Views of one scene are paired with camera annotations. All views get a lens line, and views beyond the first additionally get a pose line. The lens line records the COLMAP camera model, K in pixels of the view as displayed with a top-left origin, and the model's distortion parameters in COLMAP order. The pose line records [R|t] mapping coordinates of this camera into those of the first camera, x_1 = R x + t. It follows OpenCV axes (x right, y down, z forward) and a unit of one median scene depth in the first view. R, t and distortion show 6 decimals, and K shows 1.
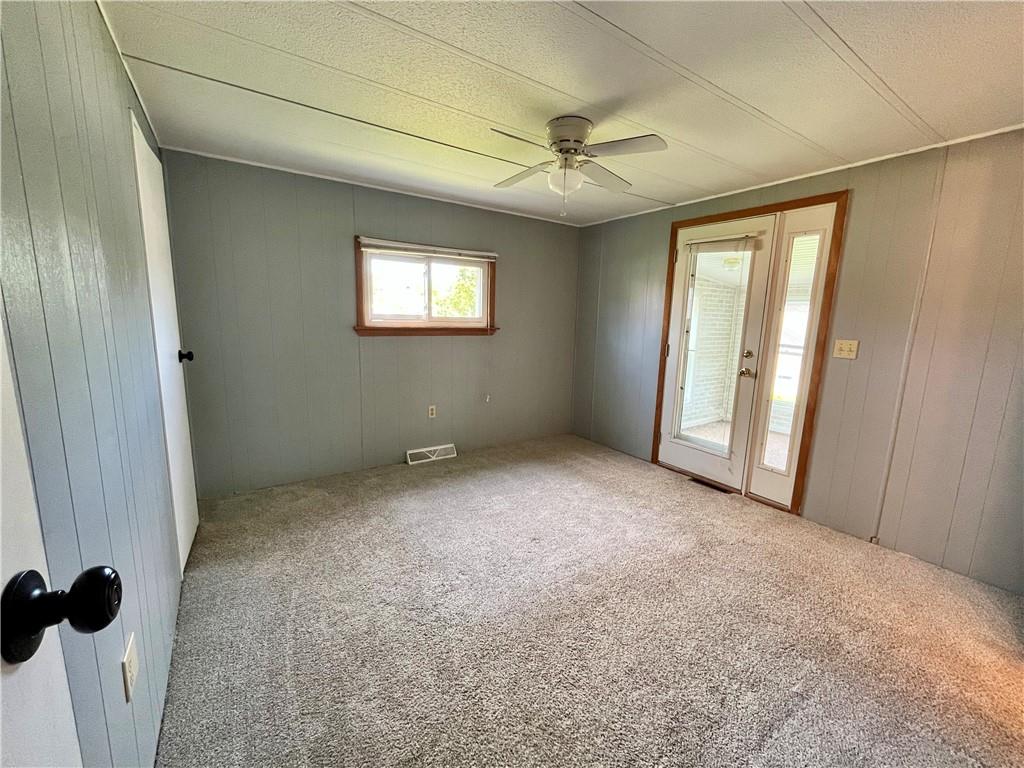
lens RADIAL K [[413.1, 0, 504.2], [0, 413.1, 388.9], [0, 0, 1]] dist [0.000293, -0.000277]
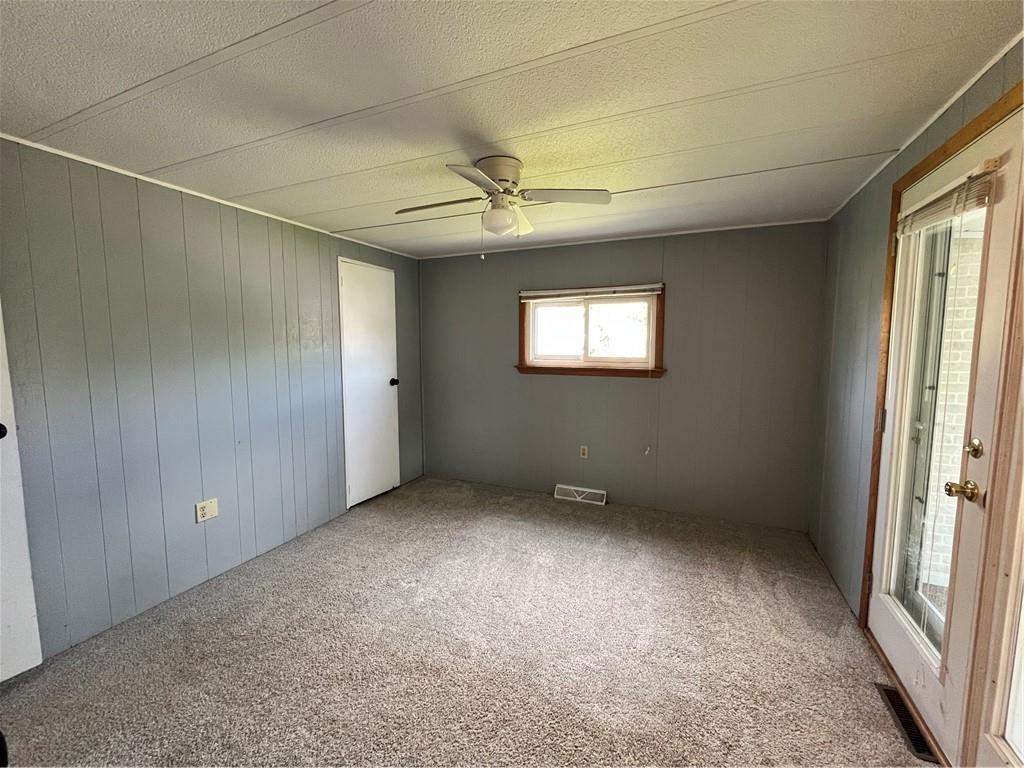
lens RADIAL K [[413.1, 0, 518.5], [0, 413.1, 388.4], [0, 0, 1]] dist [0.000293, -0.000277]
pose [[0.549123, 0.063785, -0.833304, 0.574582], [-0.135921, 0.990624, -0.013741, -0.062663], [0.824614, 0.120809, 0.552645, 0.317337]]
